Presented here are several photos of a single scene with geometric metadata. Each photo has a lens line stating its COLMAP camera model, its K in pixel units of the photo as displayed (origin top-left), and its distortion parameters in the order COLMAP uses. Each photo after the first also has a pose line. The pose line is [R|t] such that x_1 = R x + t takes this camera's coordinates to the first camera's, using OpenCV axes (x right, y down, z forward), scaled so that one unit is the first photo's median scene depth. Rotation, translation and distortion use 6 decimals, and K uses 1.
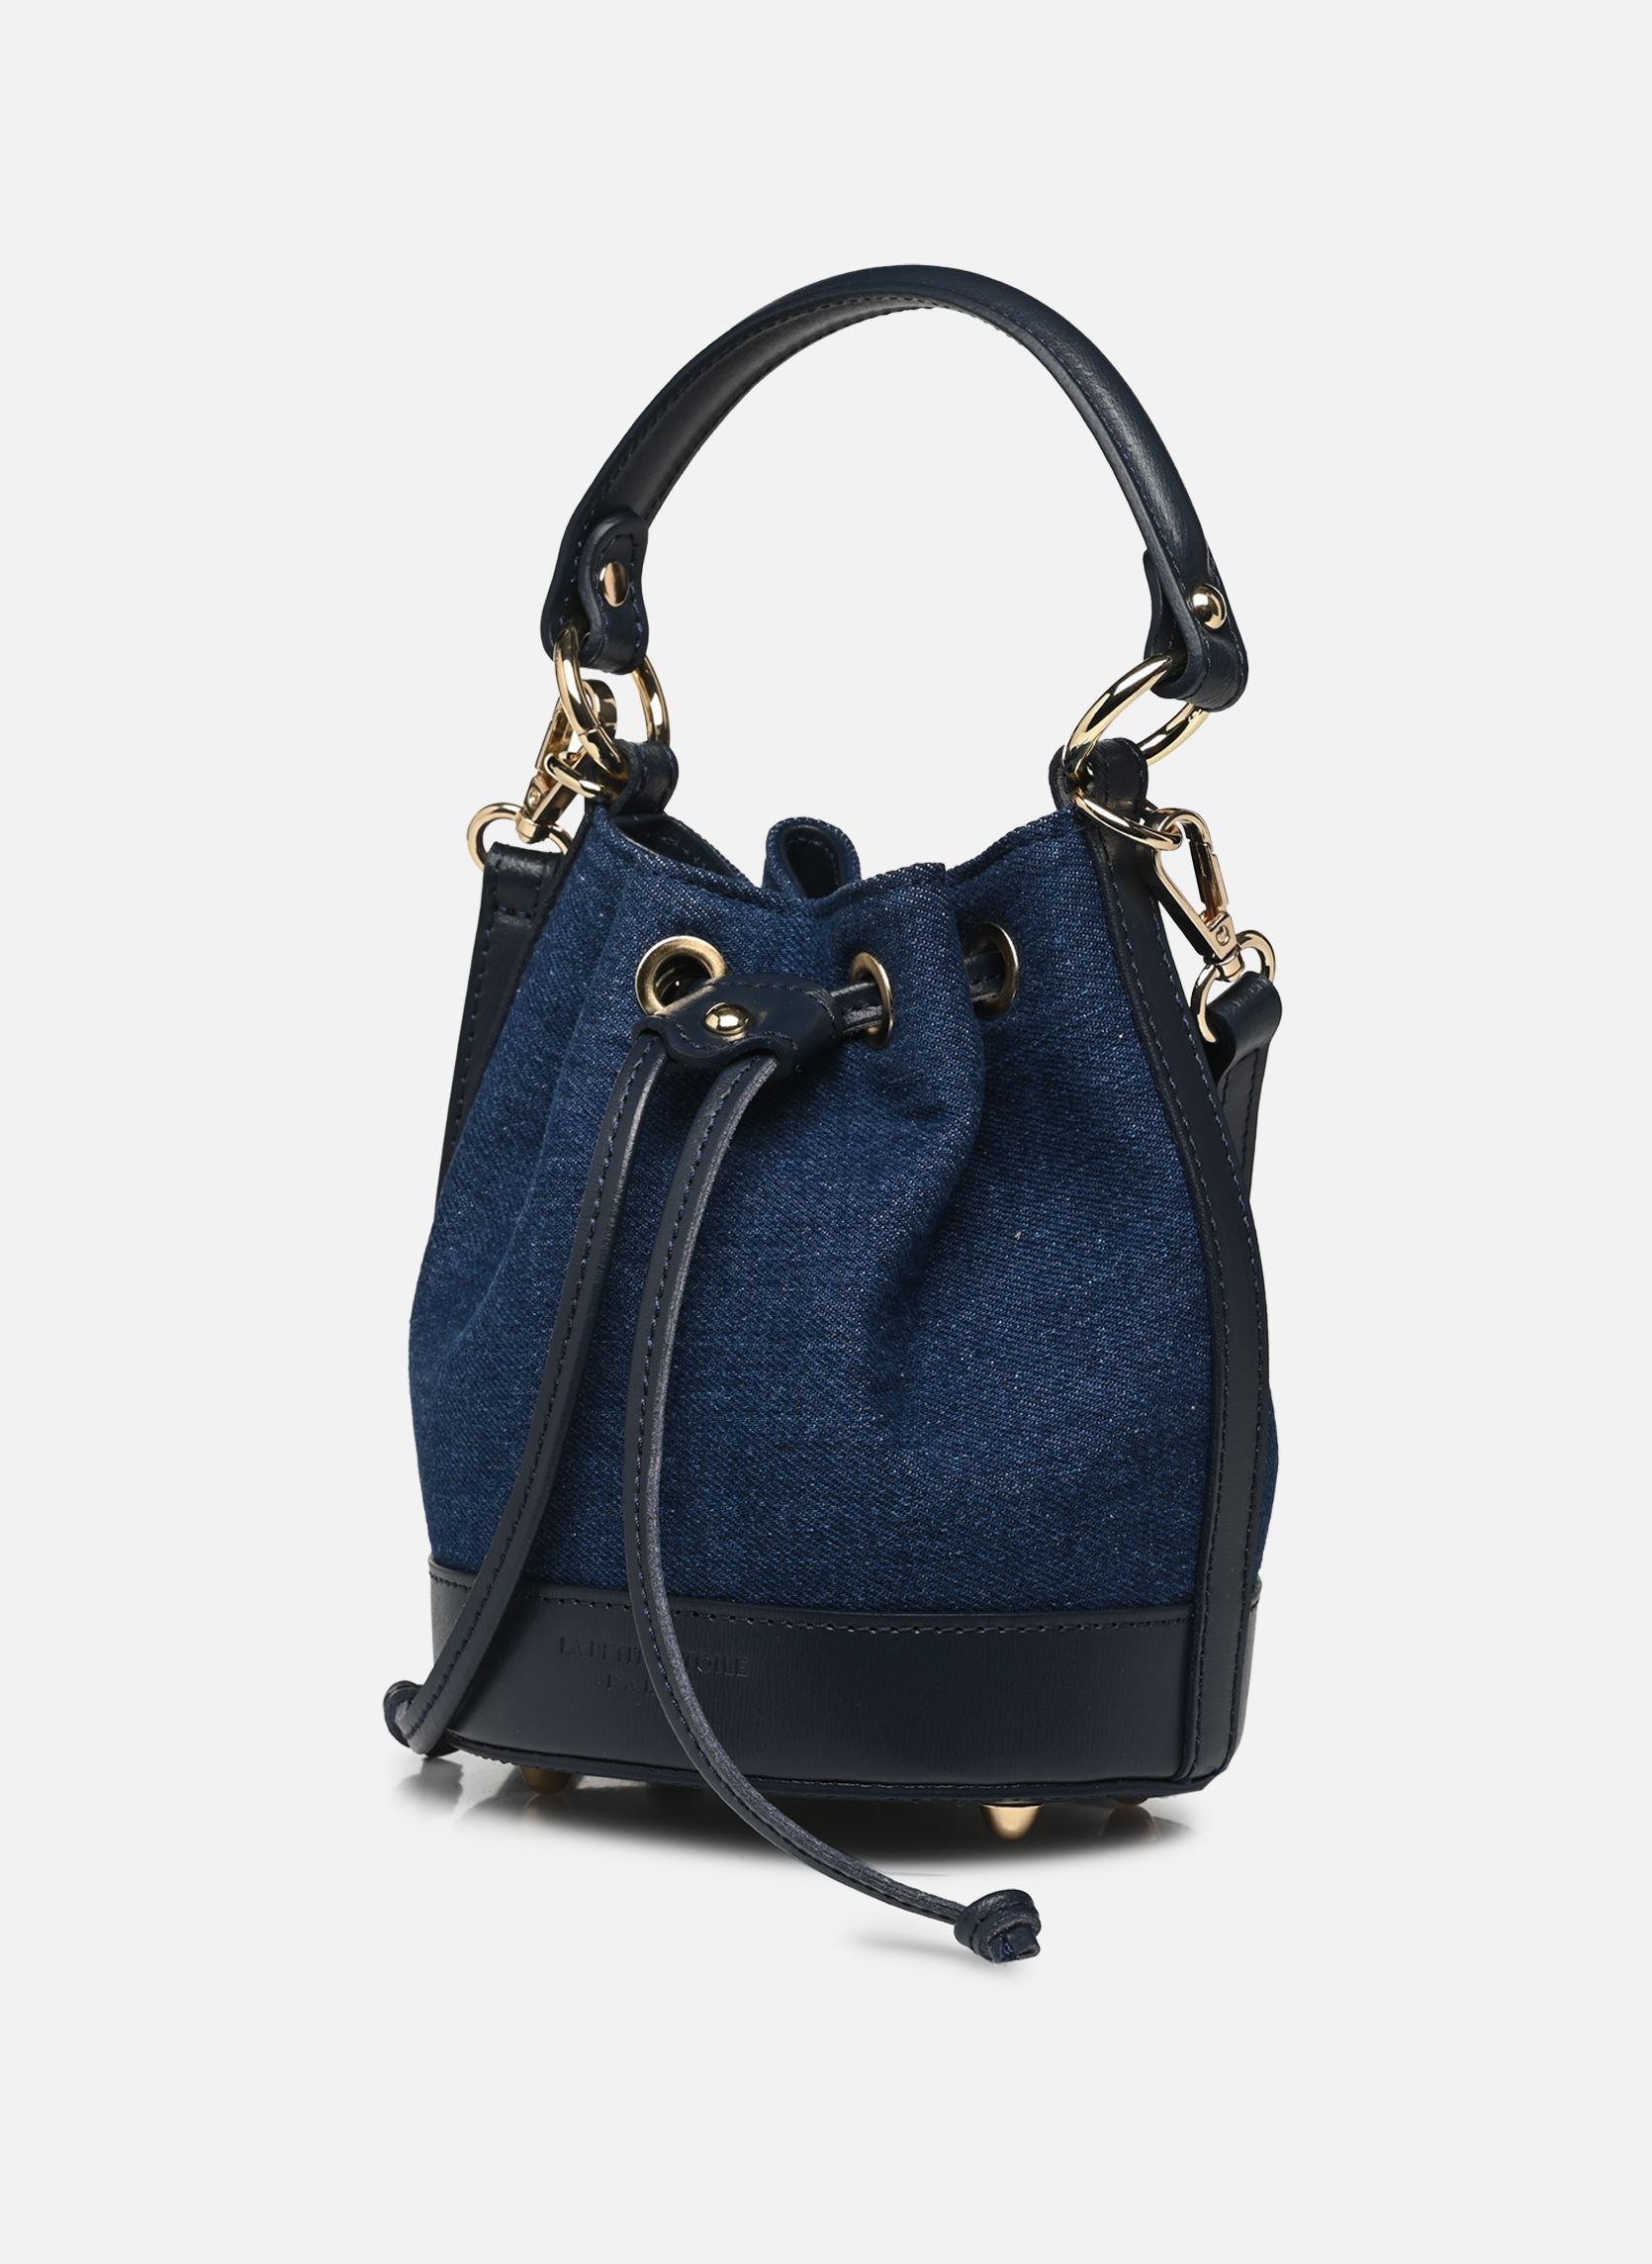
lens RADIAL K [[8587.1, 0, 818.7], [0, 8587.1, 1131.5], [0, 0, 1]] dist [-0.036437, 0.000000]
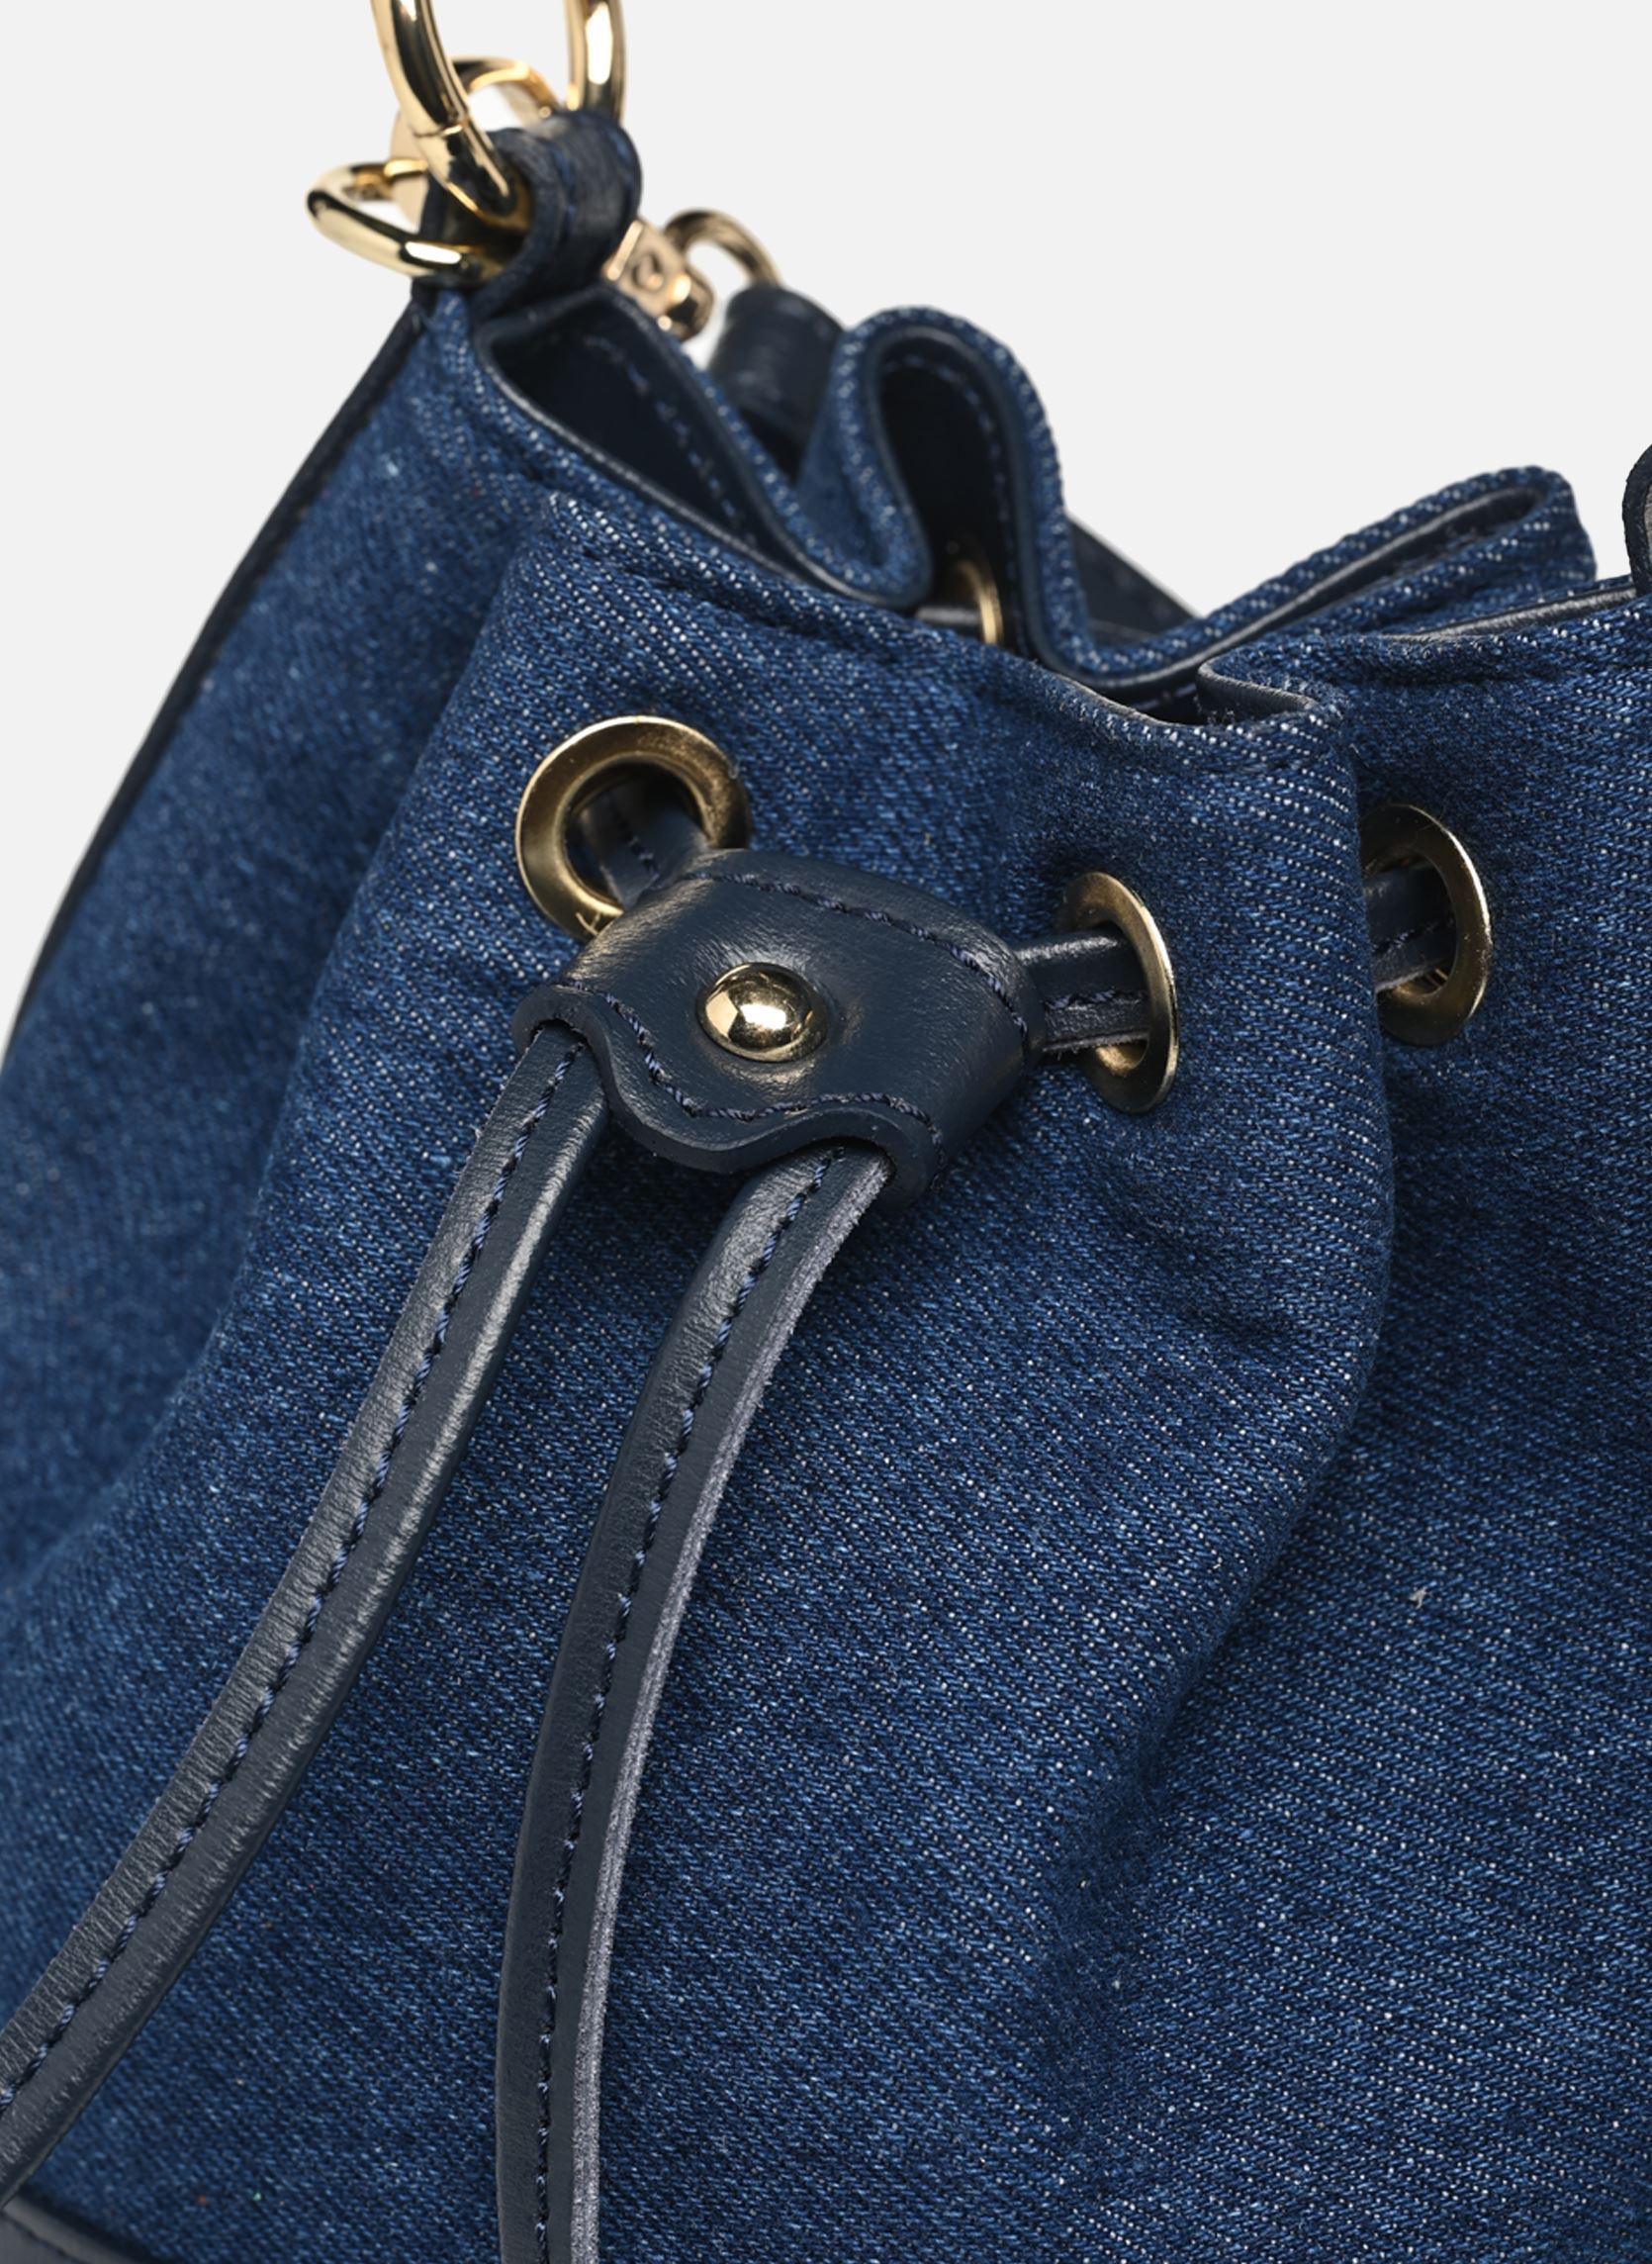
lens RADIAL K [[8587.1, 0, 830.0], [0, 8587.1, 1134.7], [0, 0, 1]] dist [-0.036437, 0.000000]
pose [[0.992471, 0.082189, 0.090815, -0.042878], [-0.103711, 0.958353, 0.266088, -0.113865], [-0.065163, -0.273503, 0.959661, 0.622266]]
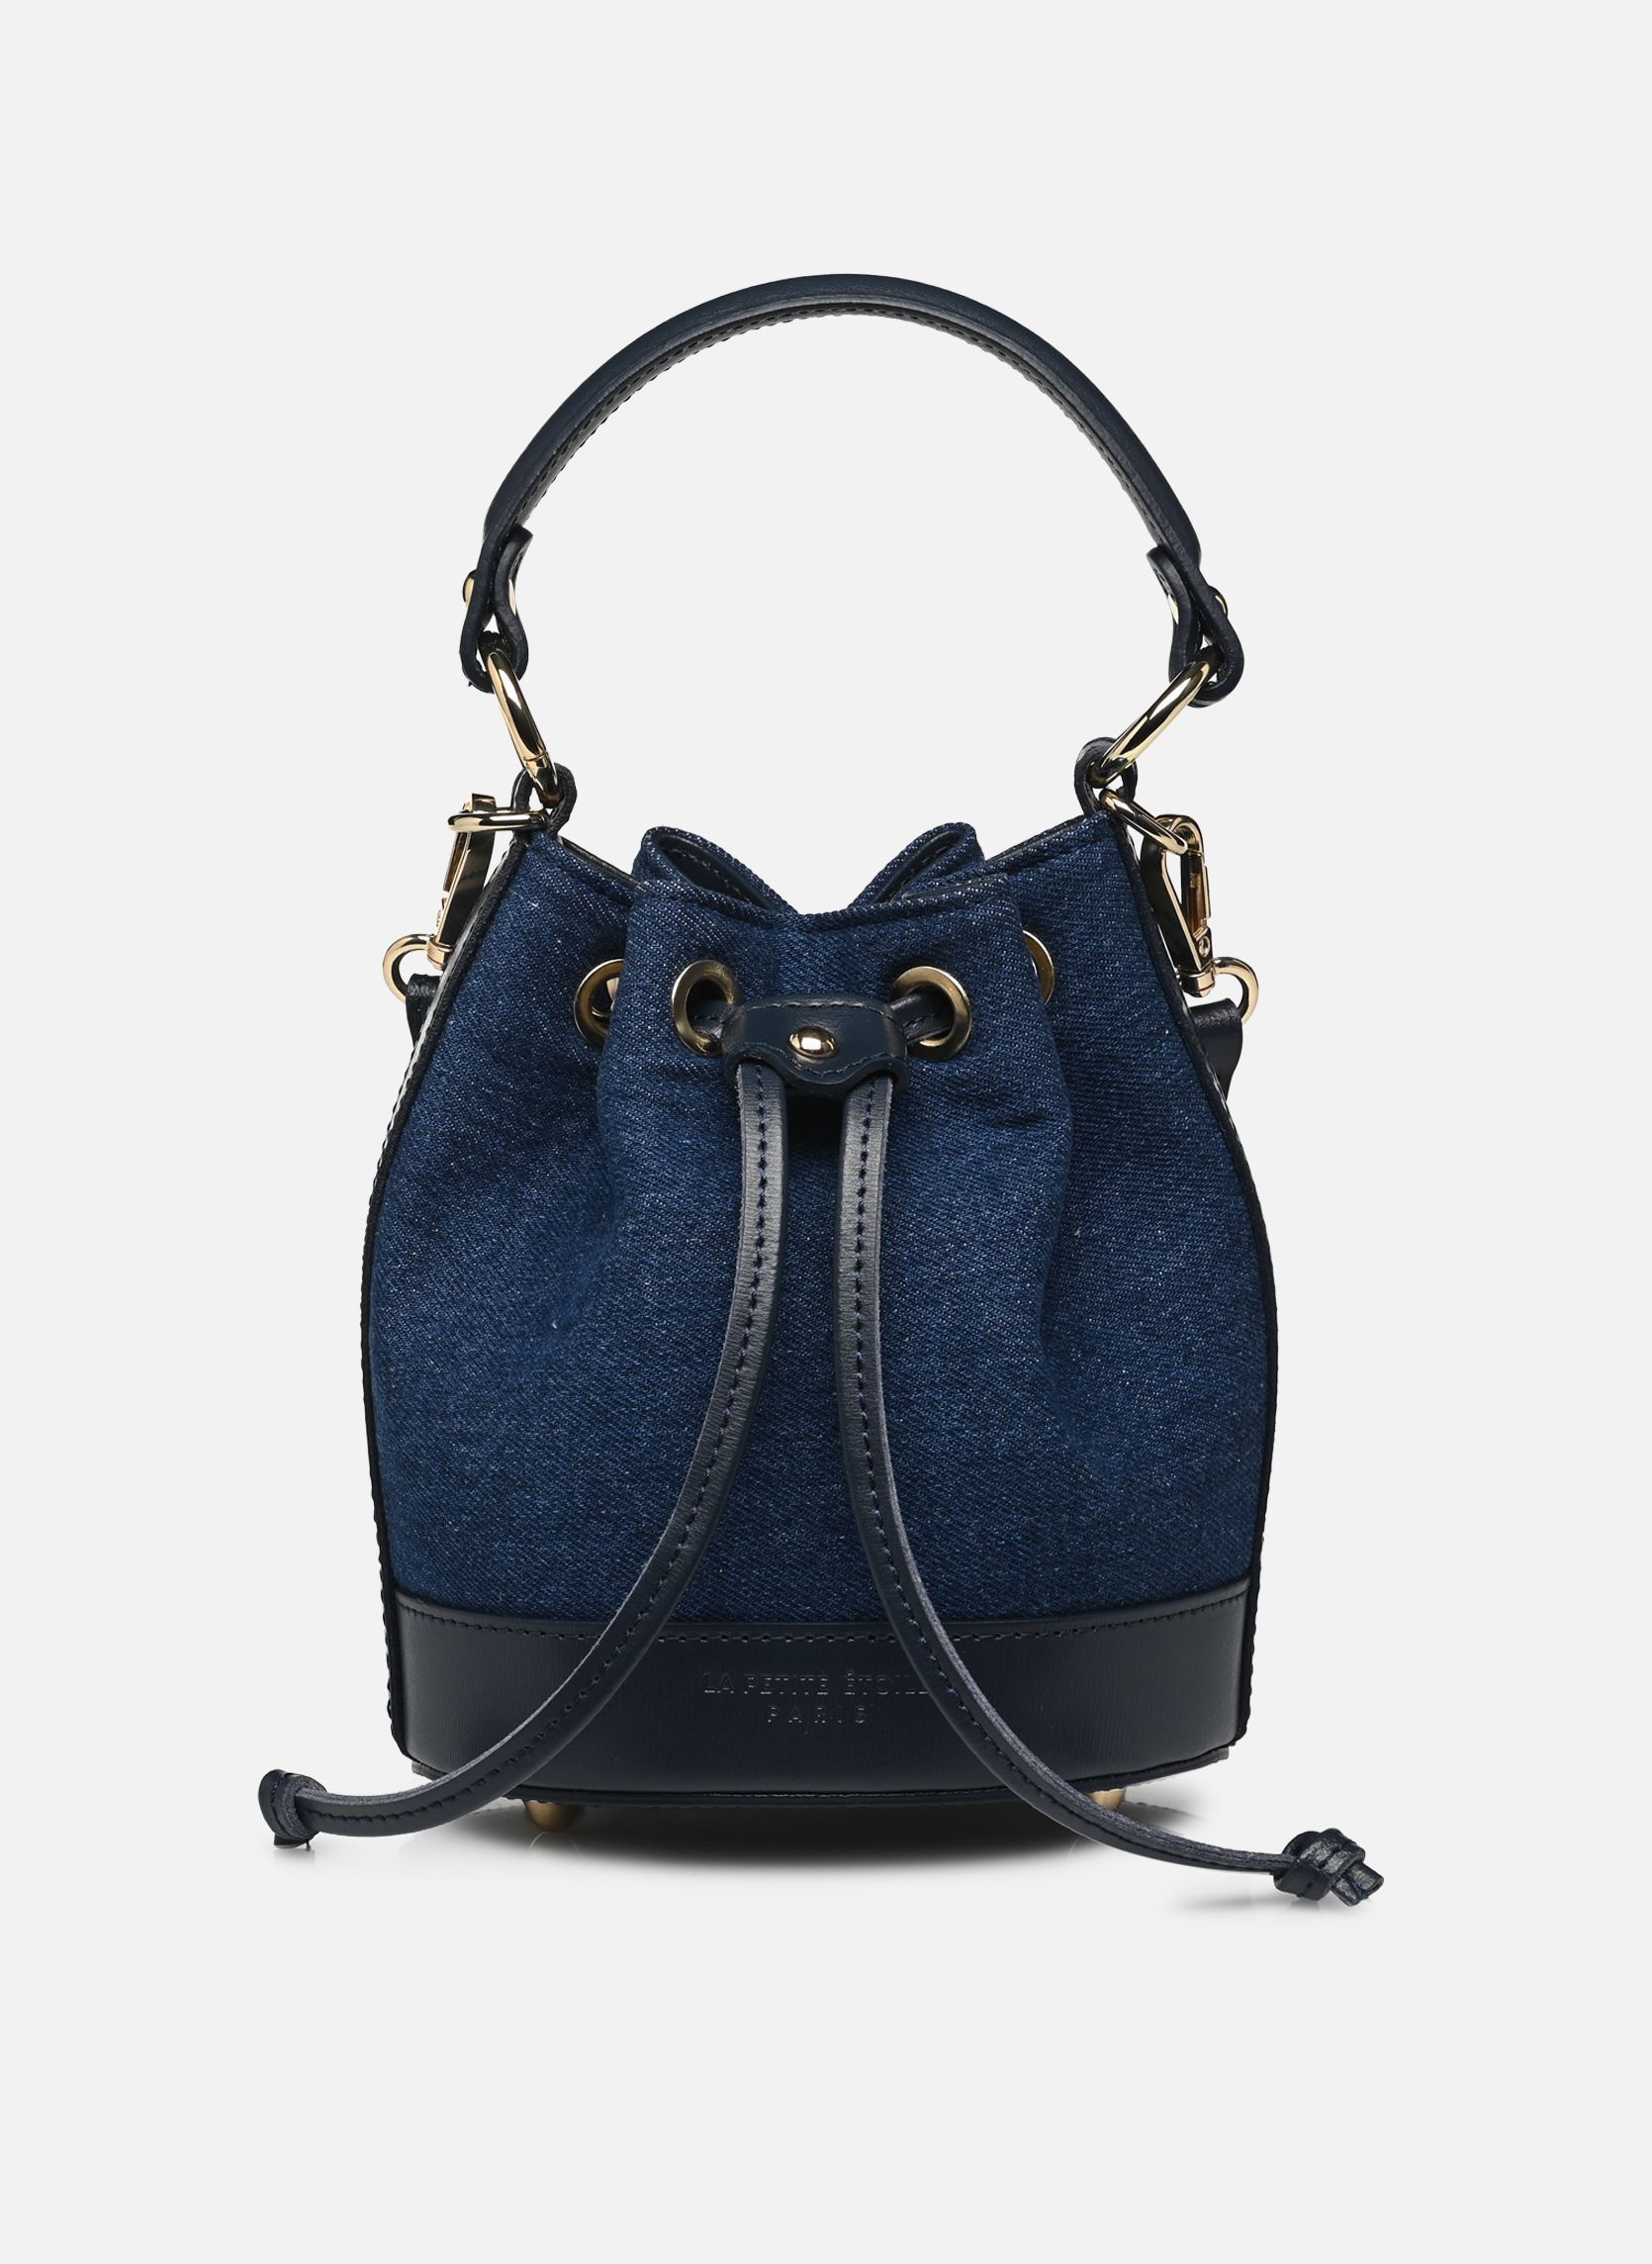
lens RADIAL K [[8587.1, 0, 832.8], [0, 8587.1, 1130.7], [0, 0, 1]] dist [-0.036437, 0.000000]
pose [[0.838828, -0.077935, 0.538790, -0.551618], [0.058103, 0.996863, 0.053737, -0.056714], [-0.541288, -0.013770, 0.840725, 0.159295]]
